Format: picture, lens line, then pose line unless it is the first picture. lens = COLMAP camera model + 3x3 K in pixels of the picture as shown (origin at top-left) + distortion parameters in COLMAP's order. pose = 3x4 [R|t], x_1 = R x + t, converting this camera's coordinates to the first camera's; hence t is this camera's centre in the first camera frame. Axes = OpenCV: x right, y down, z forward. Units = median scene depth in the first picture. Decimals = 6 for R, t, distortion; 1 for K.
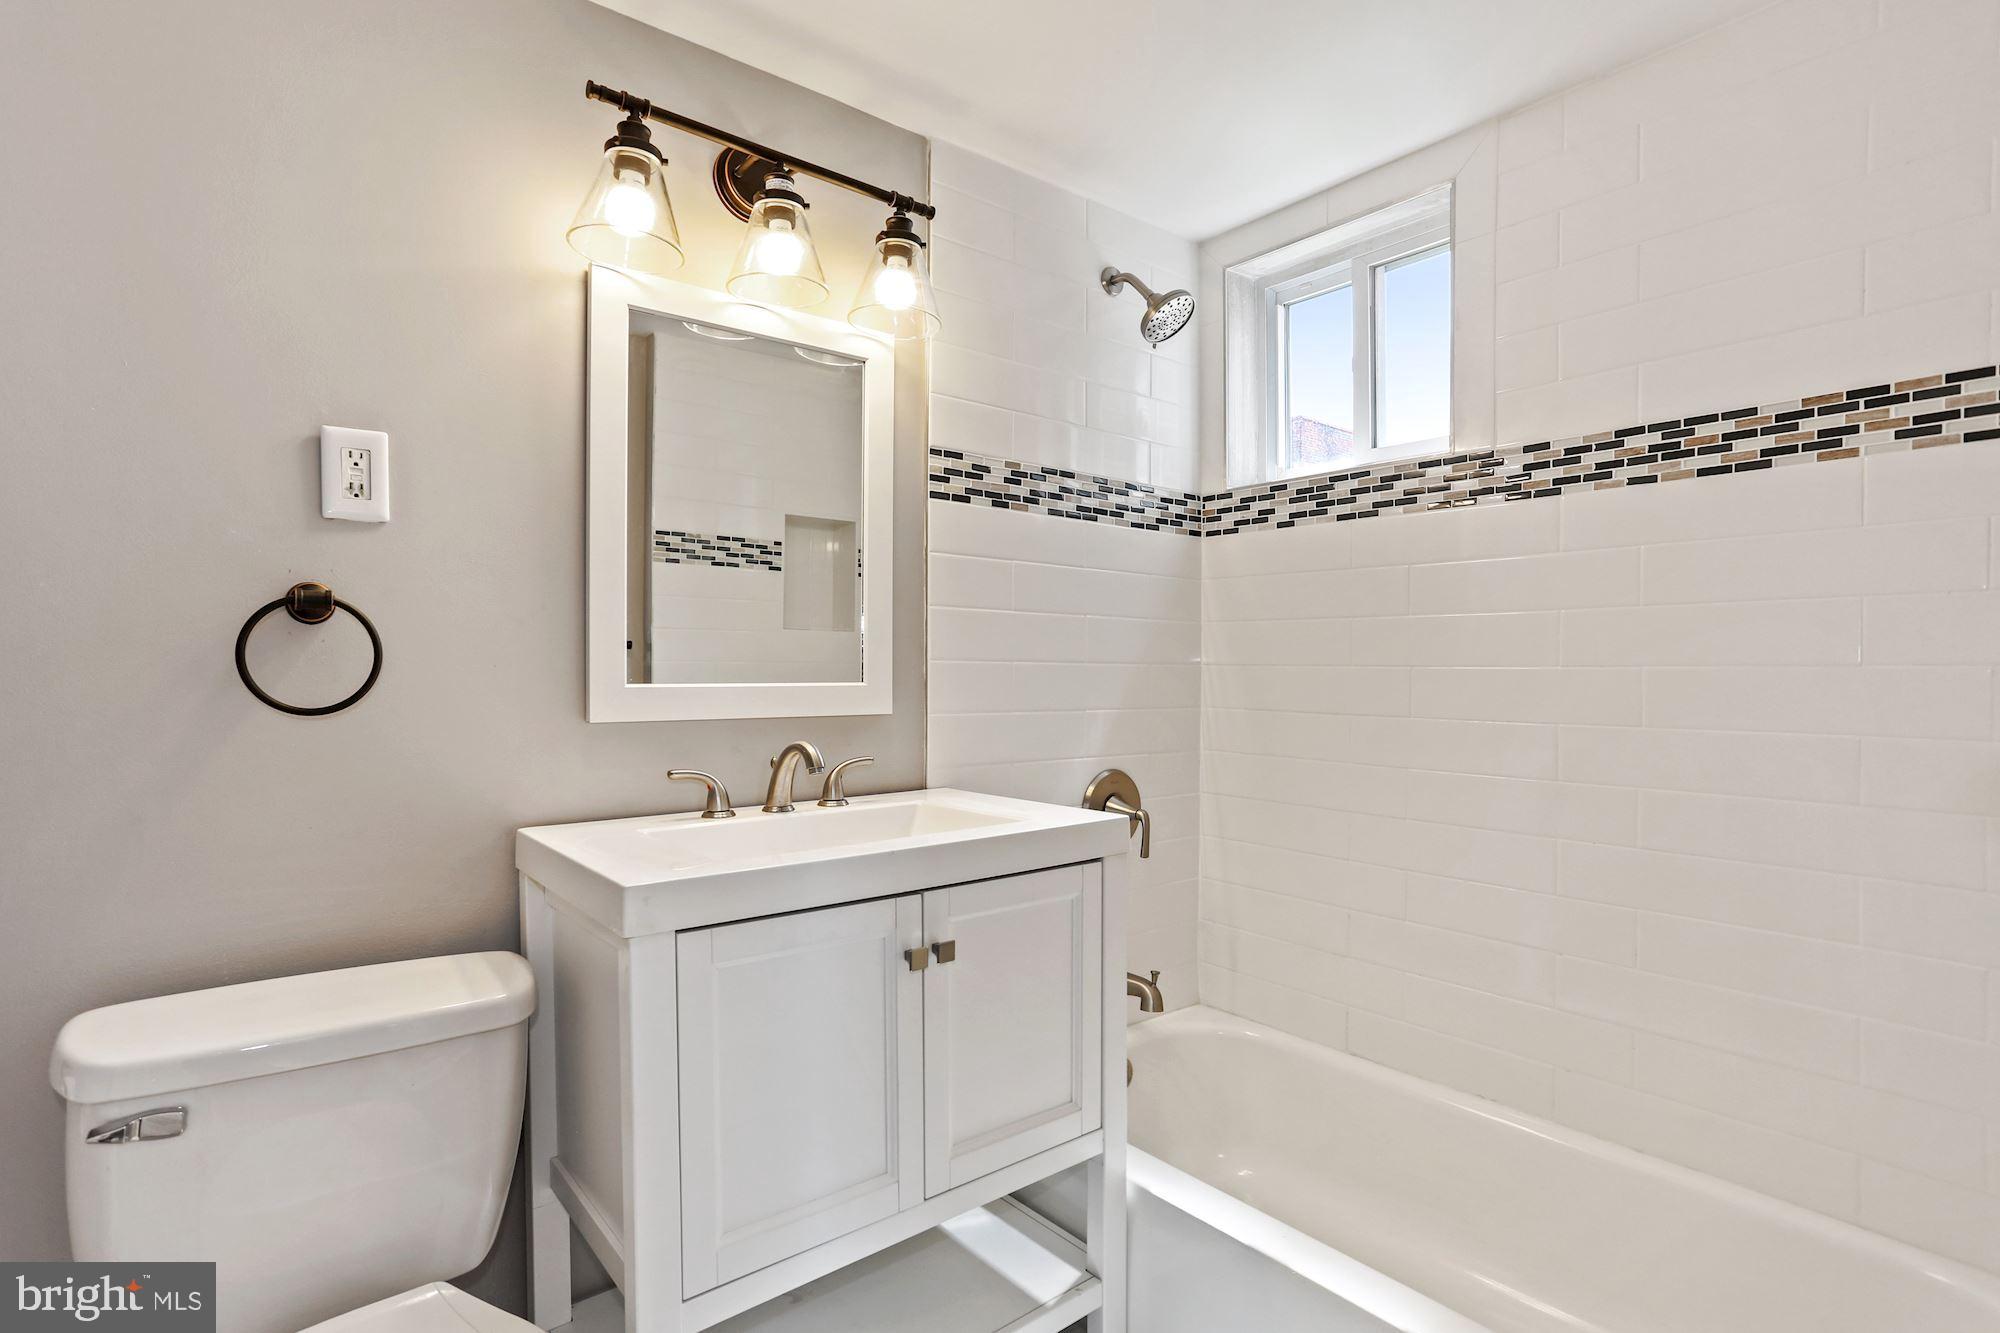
lens RADIAL K [[993.8, 0, 1001.2], [0, 993.8, 674.3], [0, 0, 1]] dist [-0.045710, 0.030238]
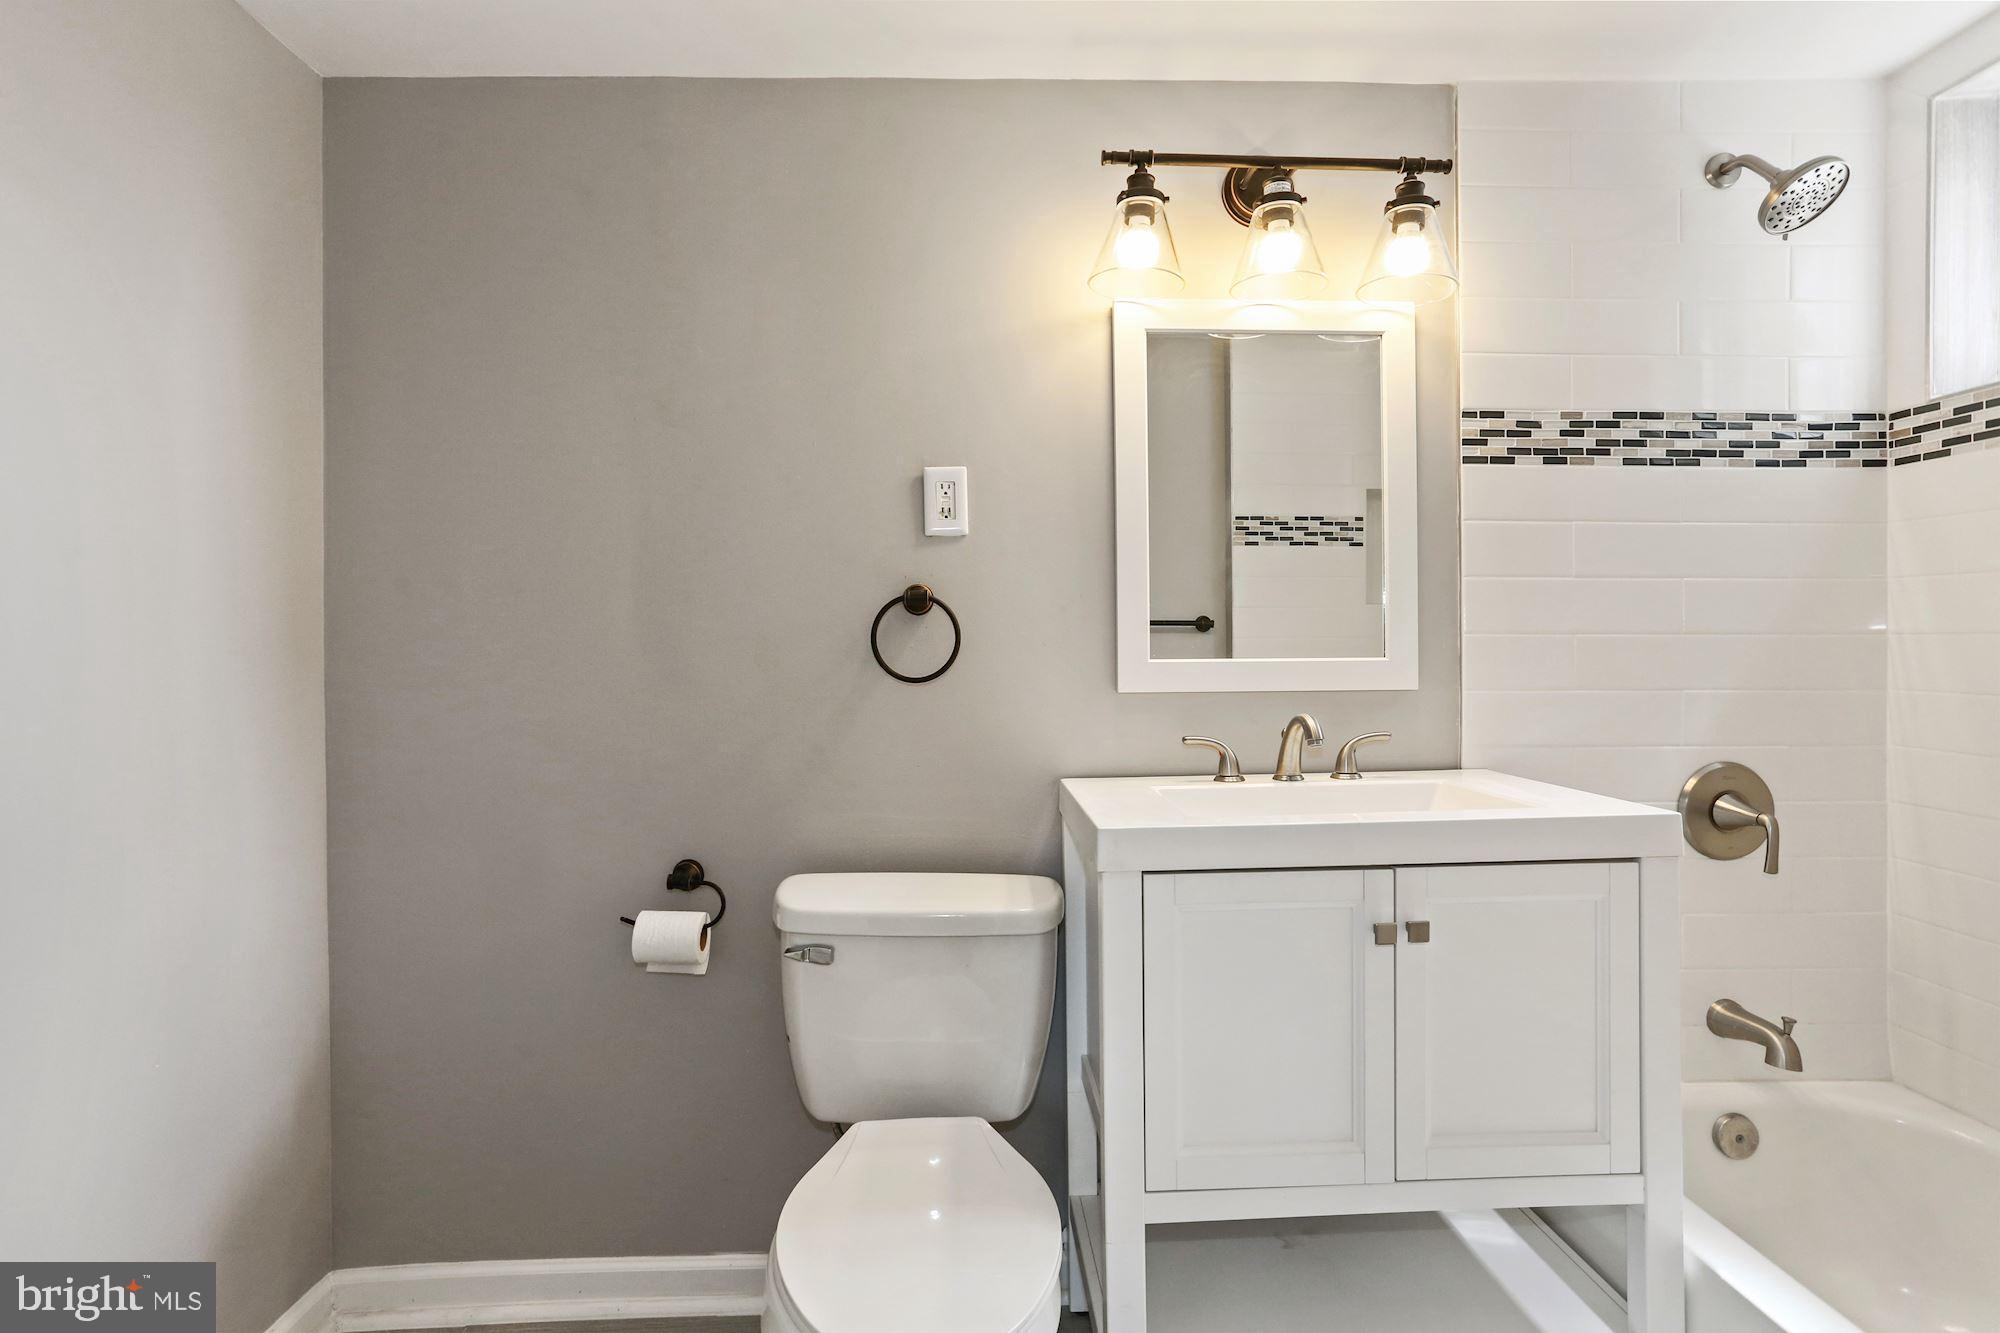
lens RADIAL K [[984.3, 0, 987.6], [0, 984.3, 651.7], [0, 0, 1]] dist [-0.055079, 0.039789]
pose [[0.796884, -0.005474, -0.604108, 0.132163], [0.006370, 0.999979, -0.000659, 0.000186], [0.604099, -0.003323, 0.796902, -0.019153]]
